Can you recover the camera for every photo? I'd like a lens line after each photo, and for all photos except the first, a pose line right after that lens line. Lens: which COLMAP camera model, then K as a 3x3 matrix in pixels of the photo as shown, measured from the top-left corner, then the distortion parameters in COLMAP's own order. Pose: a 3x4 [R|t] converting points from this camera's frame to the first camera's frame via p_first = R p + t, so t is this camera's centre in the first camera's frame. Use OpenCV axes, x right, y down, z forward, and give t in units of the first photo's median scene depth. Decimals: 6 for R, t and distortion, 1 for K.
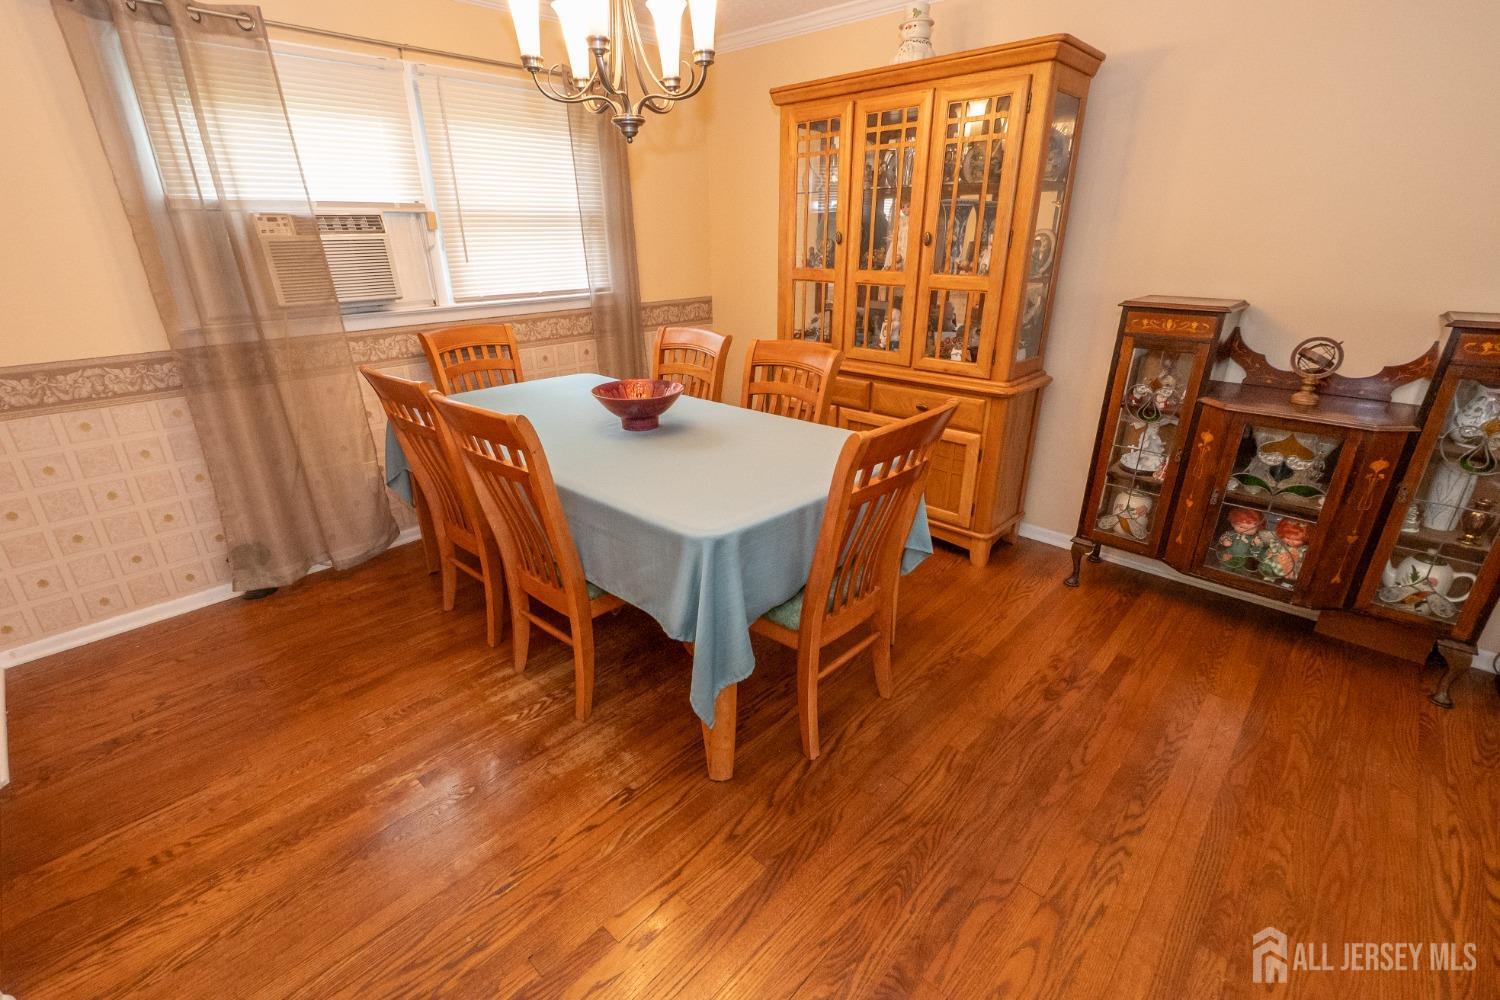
lens RADIAL K [[677.2, 0, 749.3], [0, 677.2, 514.9], [0, 0, 1]] dist [0.006702, -0.007569]
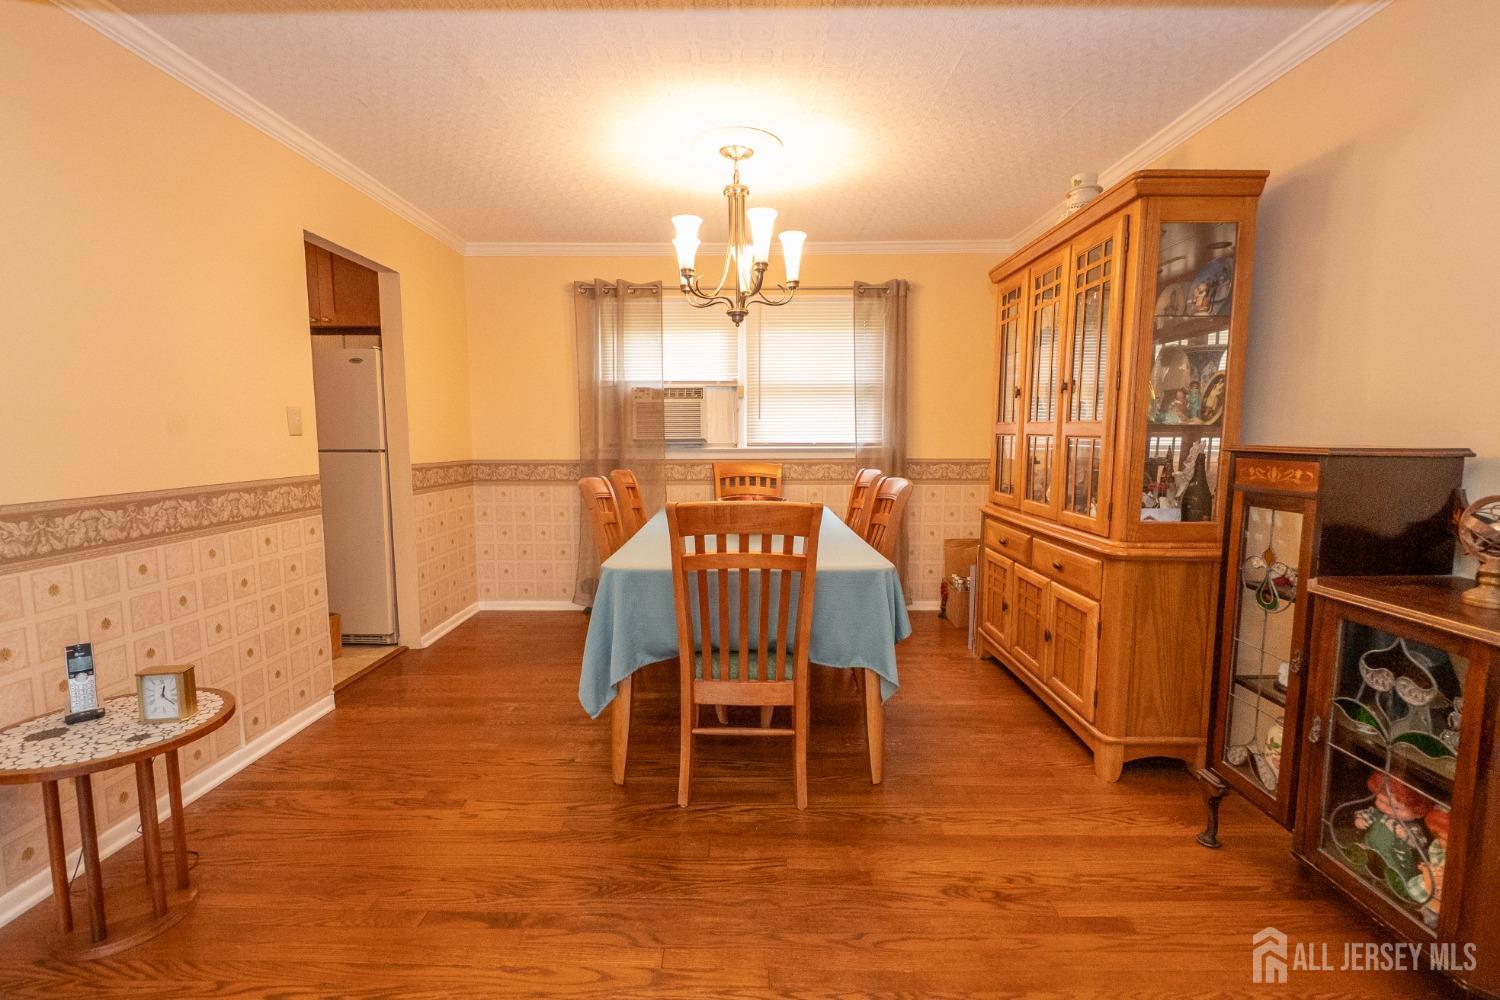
lens RADIAL K [[677.2, 0, 722.3], [0, 677.2, 503.4], [0, 0, 1]] dist [0.006702, -0.007569]
pose [[0.660372, 0.085327, -0.746076, 0.685773], [-0.292741, 0.944173, -0.151130, 0.027381], [0.691529, 0.318209, 0.648484, 0.117878]]
